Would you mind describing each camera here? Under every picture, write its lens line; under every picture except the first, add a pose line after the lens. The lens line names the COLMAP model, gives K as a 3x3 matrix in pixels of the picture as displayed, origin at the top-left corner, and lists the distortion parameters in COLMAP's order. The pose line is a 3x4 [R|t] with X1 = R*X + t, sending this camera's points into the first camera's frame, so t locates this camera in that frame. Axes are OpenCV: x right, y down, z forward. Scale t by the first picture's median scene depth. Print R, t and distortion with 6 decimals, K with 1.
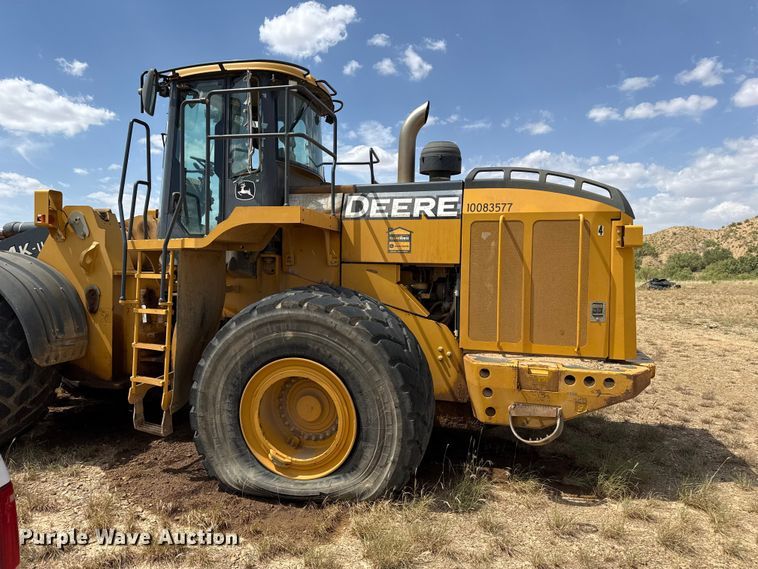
lens RADIAL K [[539.6, 0, 381.6], [0, 539.6, 281.4], [0, 0, 1]] dist [0.086662, -0.112681]
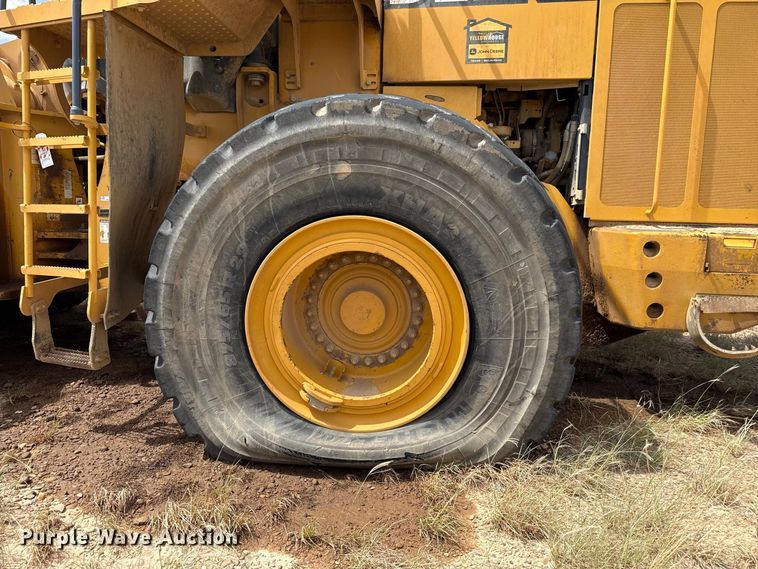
lens RADIAL K [[539.6, 0, 381.6], [0, 539.6, 281.4], [0, 0, 1]] dist [0.086662, -0.112681]
pose [[0.988444, -0.014269, 0.150910, -0.200780], [-0.001469, 0.994611, 0.103663, 0.142168], [-0.151576, -0.102687, 0.983097, 0.437820]]
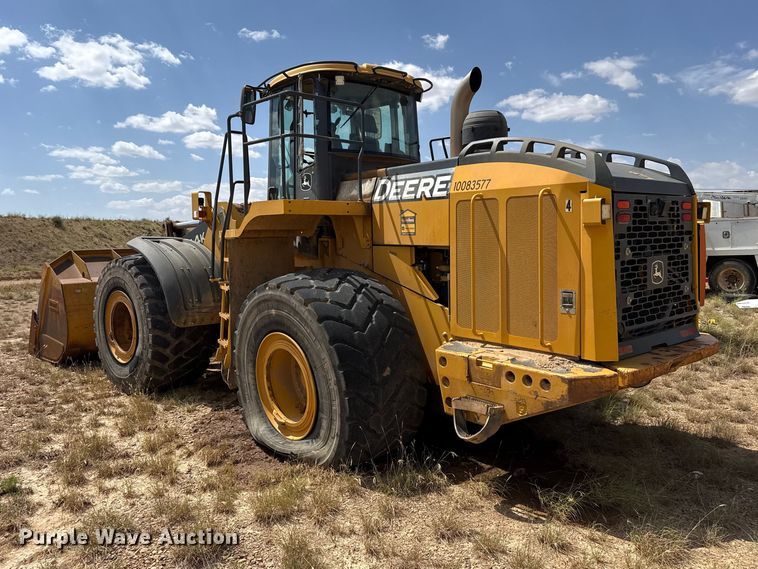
lens RADIAL K [[609.1, 0, 404.8], [0, 609.1, 264.3], [0, 0, 1]] dist [0.093463, -0.109431]
pose [[0.834086, 0.004071, -0.551620, 0.724390], [0.009055, 0.999737, 0.021071, -0.025696], [0.551561, -0.022570, 0.833829, 0.067738]]
